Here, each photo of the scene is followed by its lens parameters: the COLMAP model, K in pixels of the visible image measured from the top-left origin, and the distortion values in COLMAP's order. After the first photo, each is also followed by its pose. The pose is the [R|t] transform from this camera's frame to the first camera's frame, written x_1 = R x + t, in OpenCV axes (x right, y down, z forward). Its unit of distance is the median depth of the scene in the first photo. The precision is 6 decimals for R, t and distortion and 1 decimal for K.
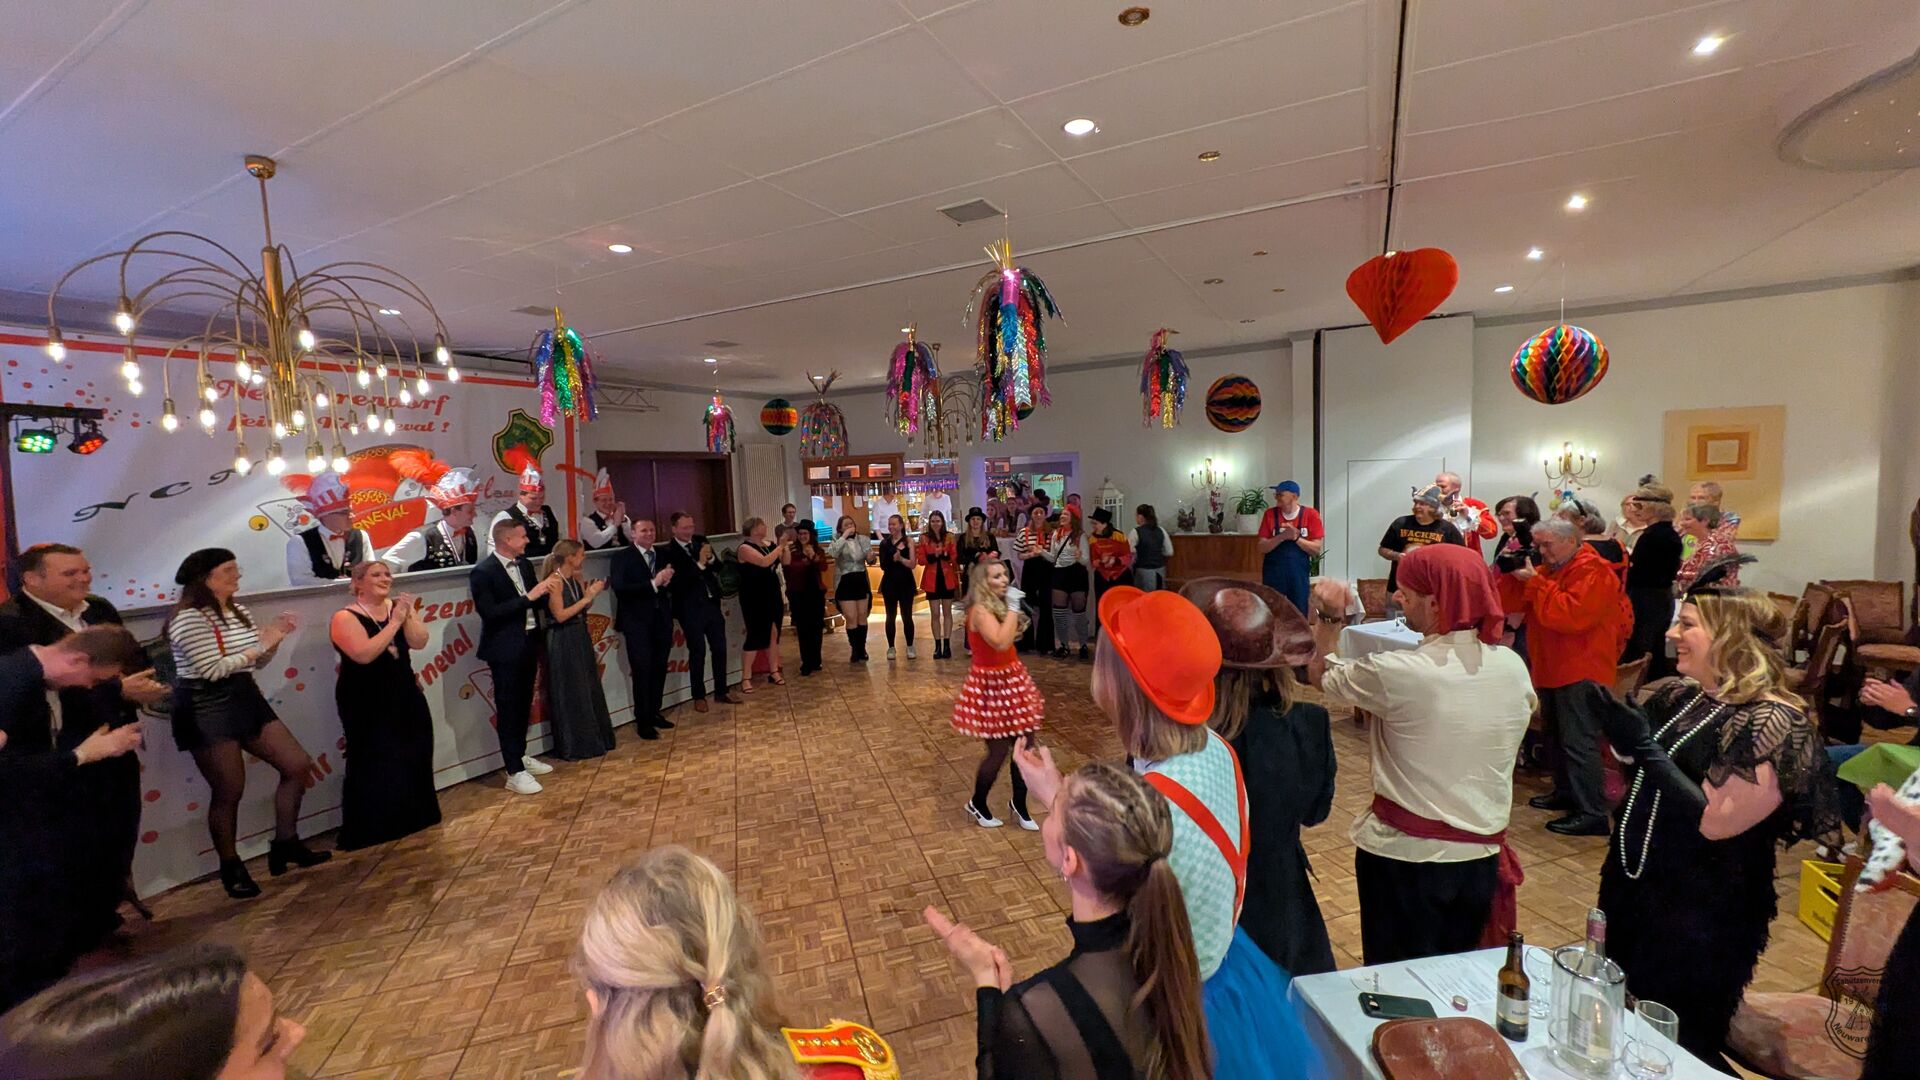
lens RADIAL K [[744.3, 0, 958.4], [0, 744.3, 542.8], [0, 0, 1]] dist [0.001056, -0.000204]
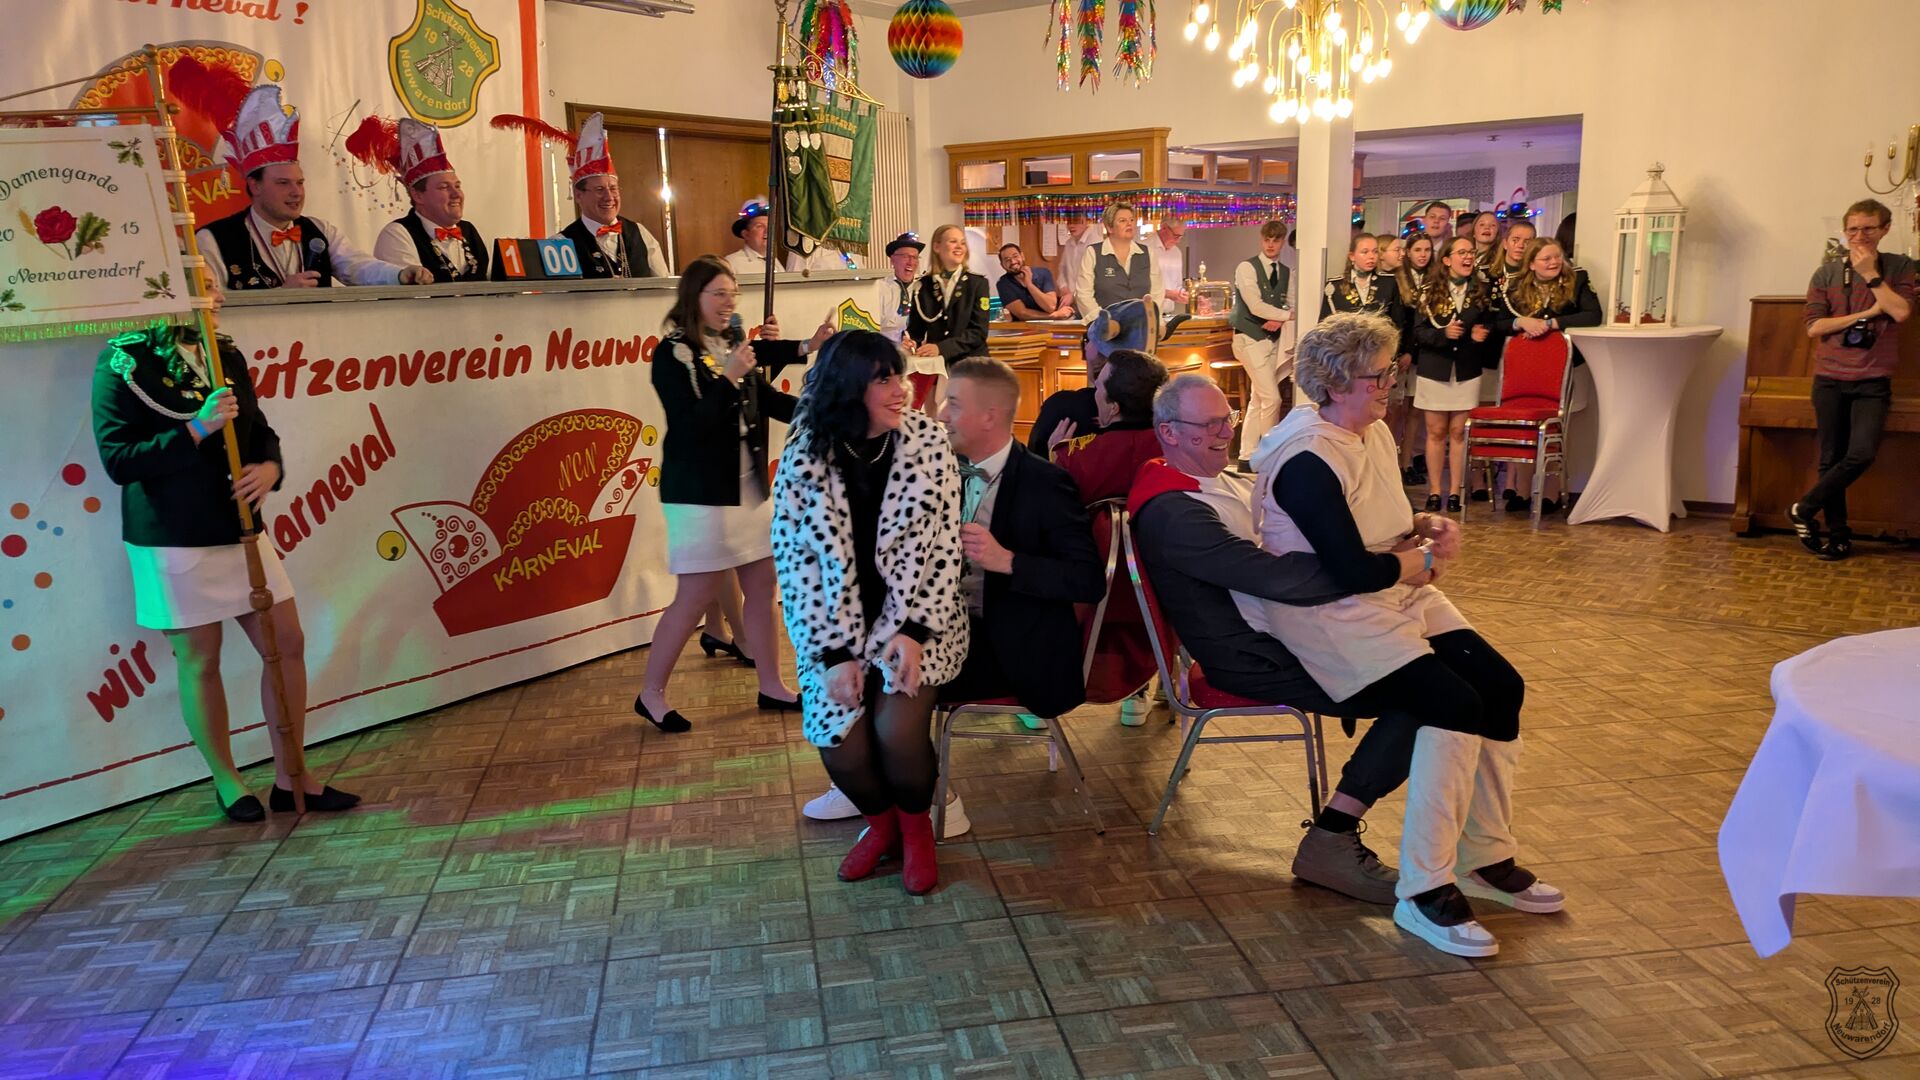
lens RADIAL K [[1403.8, 0, 967.2], [0, 1403.8, 577.8], [0, 0, 1]] dist [0.062676, -0.059167]
pose [[0.992050, 0.041990, -0.118628, -0.240124], [-0.025012, 0.989673, 0.141147, 0.113022], [0.123330, -0.137058, 0.982855, 0.173372]]
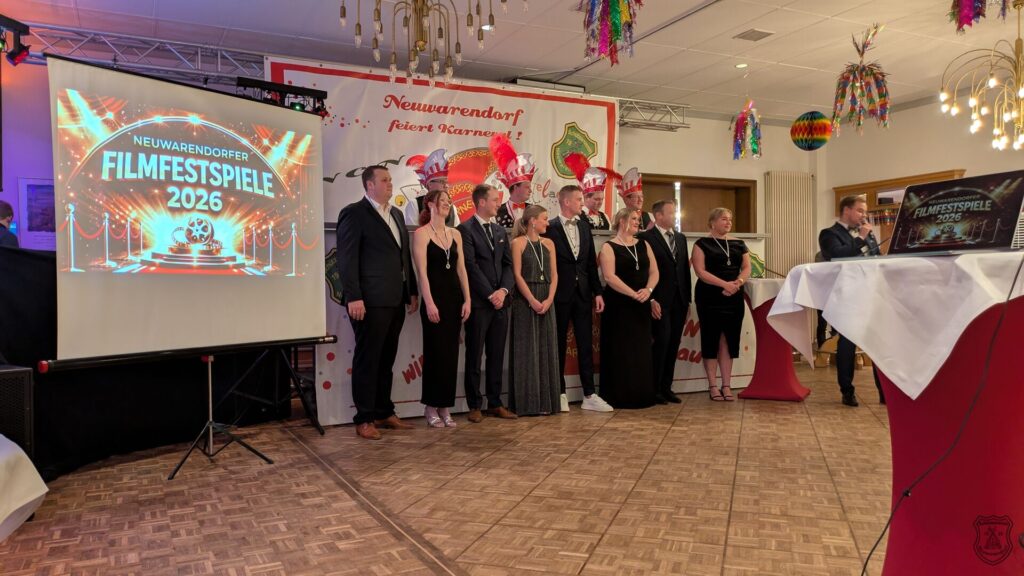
lens RADIAL K [[748.7, 0, 503.6], [0, 748.7, 303.0], [0, 0, 1]] dist [0.062676, -0.059167]
pose [[0.813732, 0.042454, -0.579687, 0.018638], [-0.070568, 0.997167, -0.026030, 0.260687], [0.576940, 0.062089, 0.814423, 0.012736]]
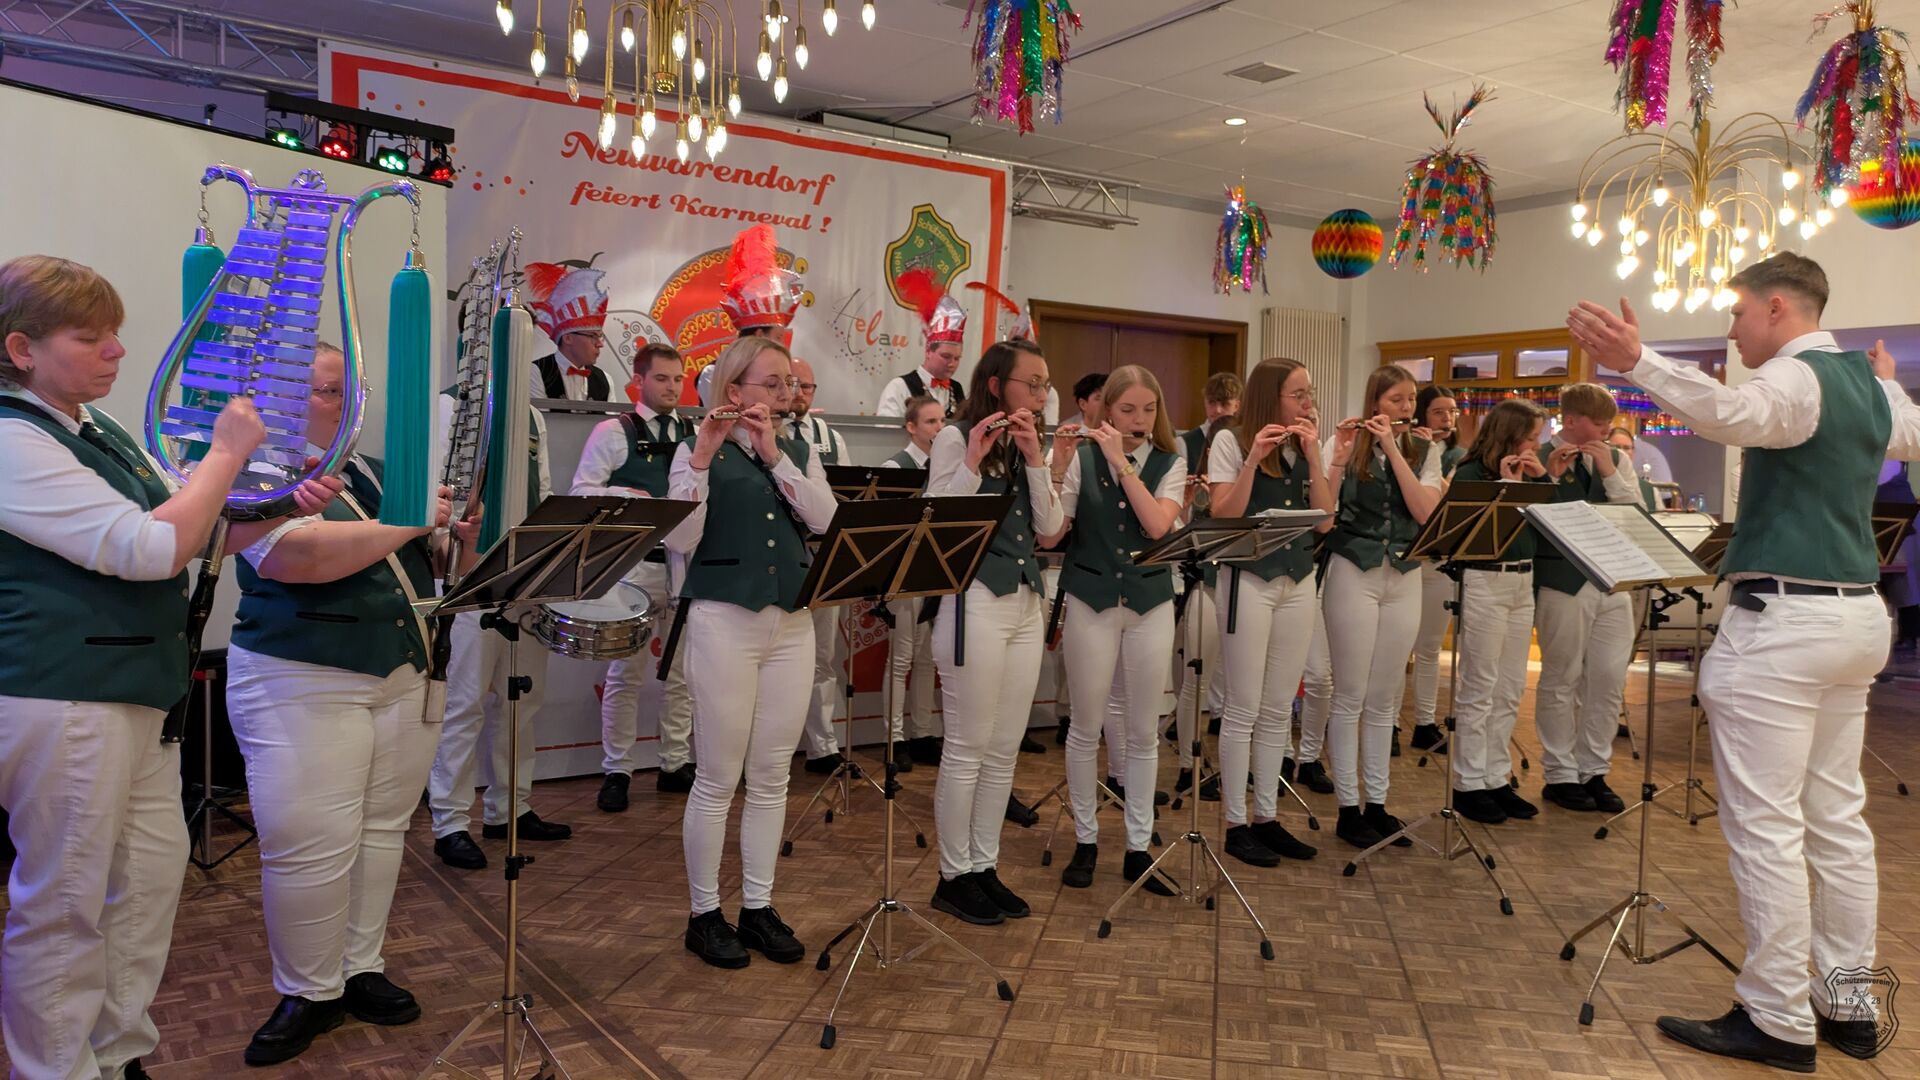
lens RADIAL K [[1403.8, 0, 965.2], [0, 1403.8, 551.9], [0, 0, 1]] dist [0.062676, -0.059167]
pose [[0.886261, 0.087733, -0.454802, -0.018593], [-0.099648, 0.995020, -0.002238, 0.198140], [0.452341, 0.047303, 0.890590, -0.009481]]
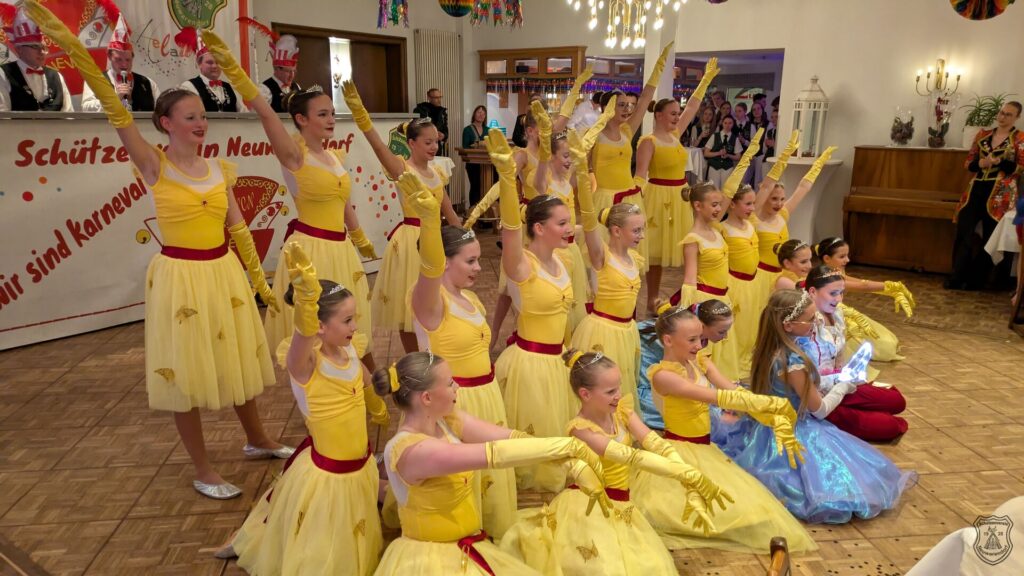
lens RADIAL K [[748.7, 0, 516.2], [0, 748.7, 307.8], [0, 0, 1]] dist [0.062676, -0.059167]
pose [[0.984863, 0.093664, -0.145852, 0.021476], [-0.066704, 0.981431, 0.179846, 0.103755], [0.159989, -0.167395, 0.972822, 0.054867]]
